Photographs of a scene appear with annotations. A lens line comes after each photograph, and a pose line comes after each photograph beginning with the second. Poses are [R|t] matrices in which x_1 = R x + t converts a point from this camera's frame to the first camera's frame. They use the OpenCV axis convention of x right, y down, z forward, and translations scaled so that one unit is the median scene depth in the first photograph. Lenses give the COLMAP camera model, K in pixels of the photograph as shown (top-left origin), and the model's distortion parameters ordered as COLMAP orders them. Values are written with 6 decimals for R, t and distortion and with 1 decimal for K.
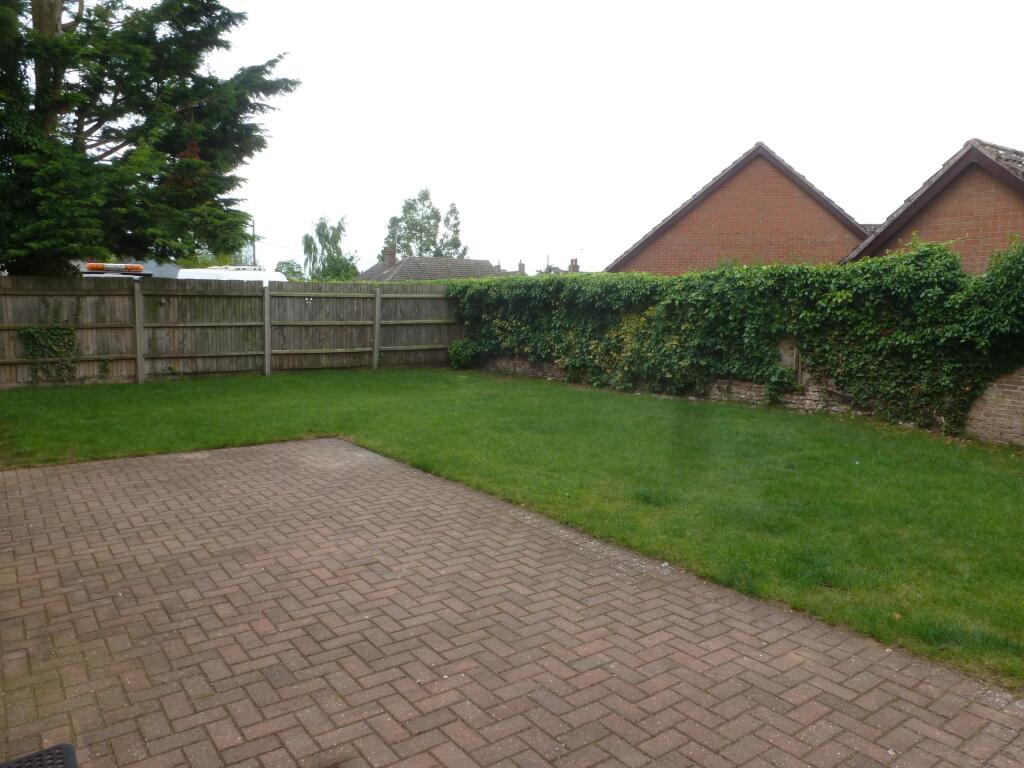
lens RADIAL K [[753.7, 0, 512.0], [0, 753.7, 384.0], [0, 0, 1]] dist [-0.036913, 0.004337]
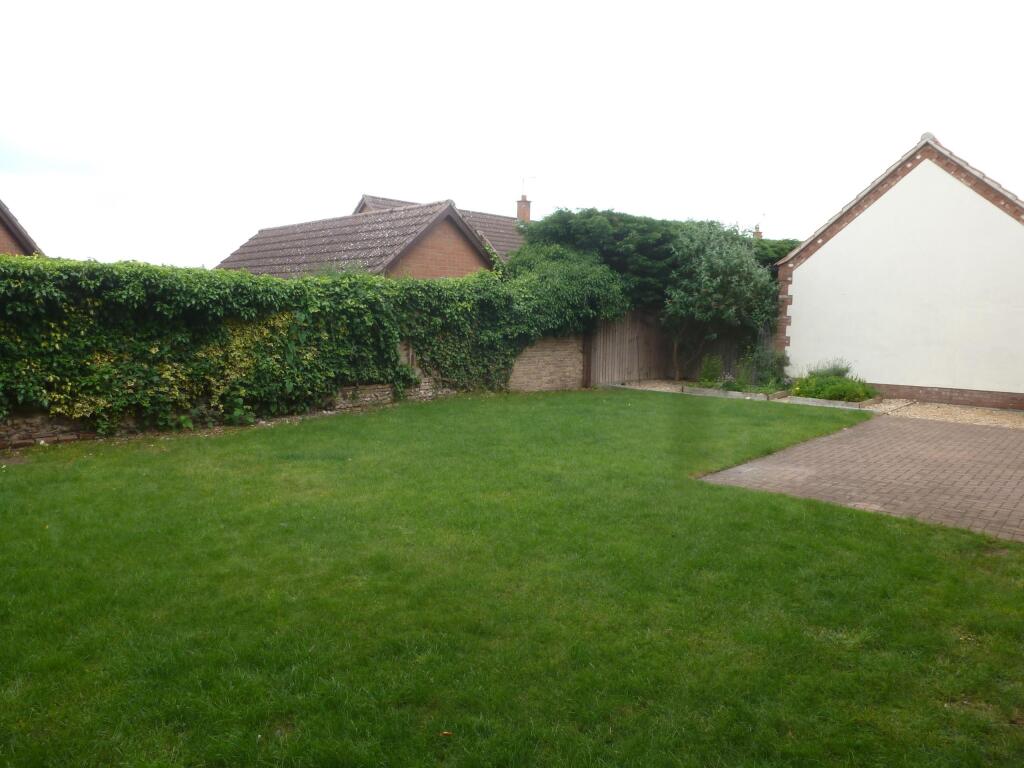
lens RADIAL K [[753.7, 0, 512.0], [0, 753.7, 384.0], [0, 0, 1]] dist [-0.036913, 0.004337]
pose [[-0.177241, -0.107233, 0.978308, -0.813307], [0.087598, 0.988382, 0.124207, -0.125890], [-0.980261, 0.107712, -0.165788, 1.042079]]
